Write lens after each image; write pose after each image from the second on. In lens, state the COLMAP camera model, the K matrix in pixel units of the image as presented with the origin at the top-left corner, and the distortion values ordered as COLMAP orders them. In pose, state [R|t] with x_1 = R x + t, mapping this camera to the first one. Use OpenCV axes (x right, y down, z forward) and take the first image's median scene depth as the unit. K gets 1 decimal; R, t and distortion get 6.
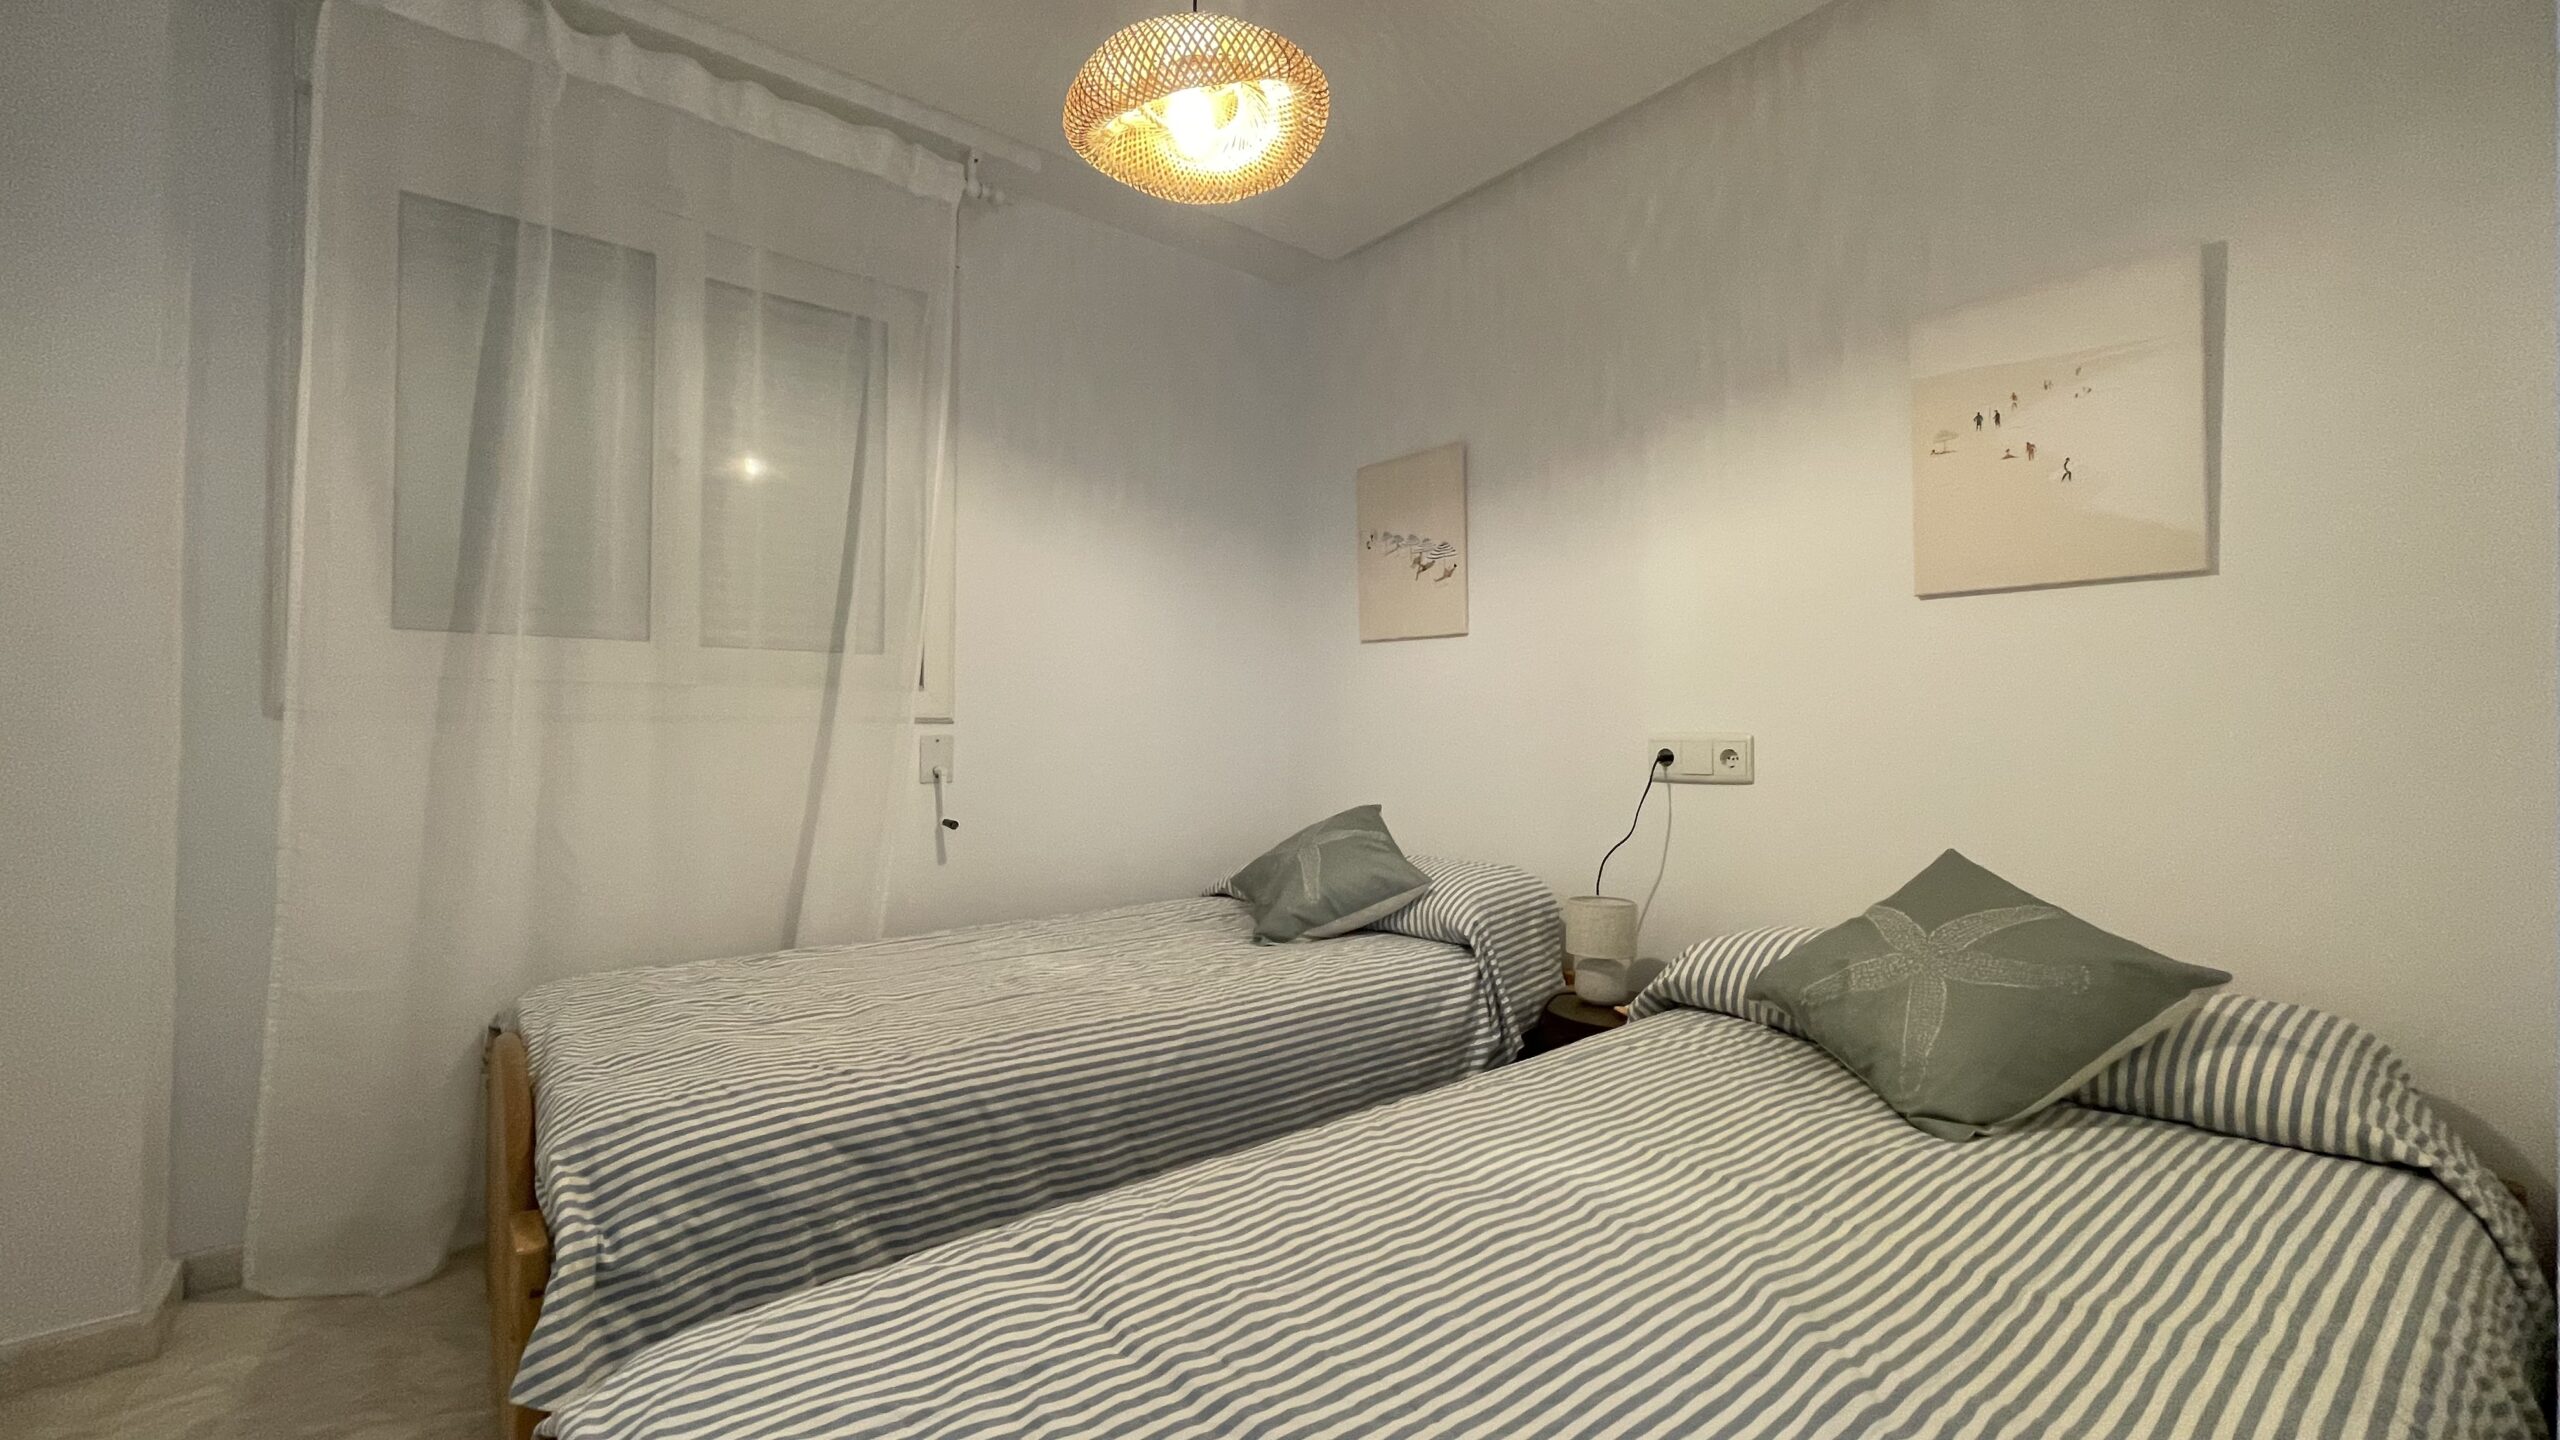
lens RADIAL K [[1035.9, 0, 1275.6], [0, 1035.9, 718.0], [0, 0, 1]] dist [-0.002929, -0.000274]
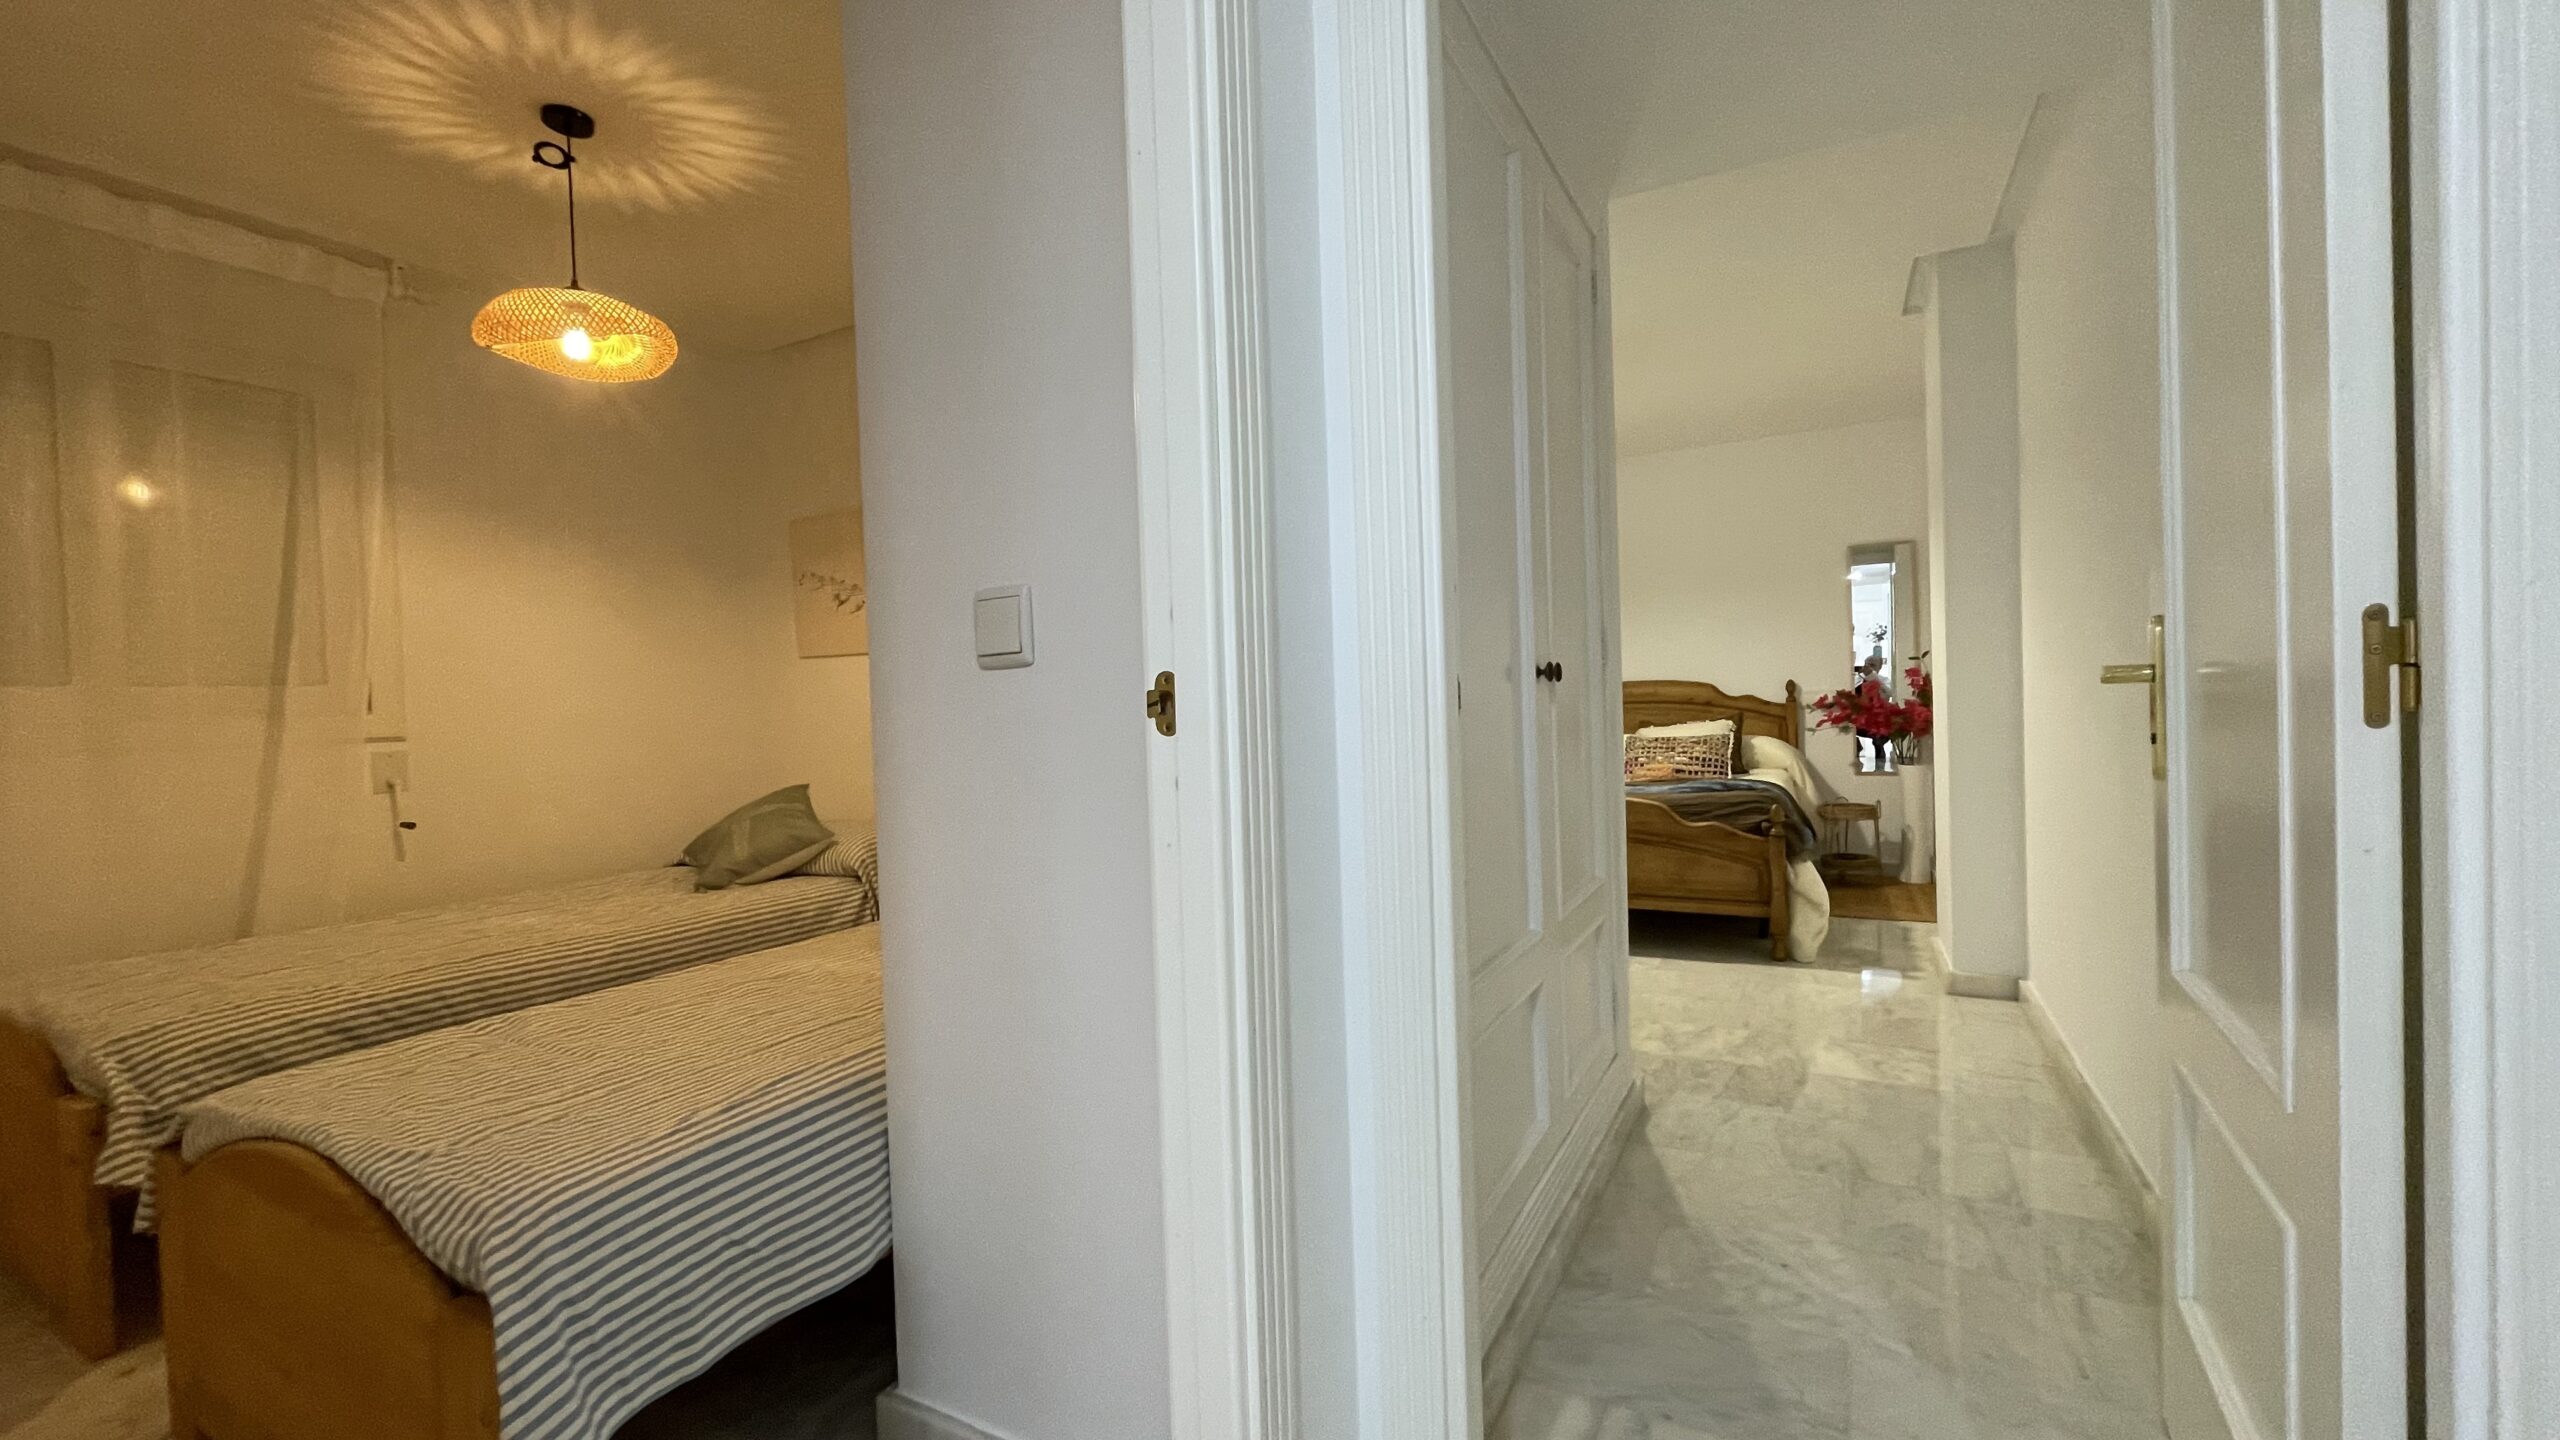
lens RADIAL K [[1035.9, 0, 1275.6], [0, 1035.9, 718.0], [0, 0, 1]] dist [-0.002929, -0.000274]
pose [[0.920670, -0.046307, 0.387584, 0.162794], [0.037122, 0.998825, 0.031156, -0.022581], [-0.388572, -0.014296, 0.921308, -0.522931]]
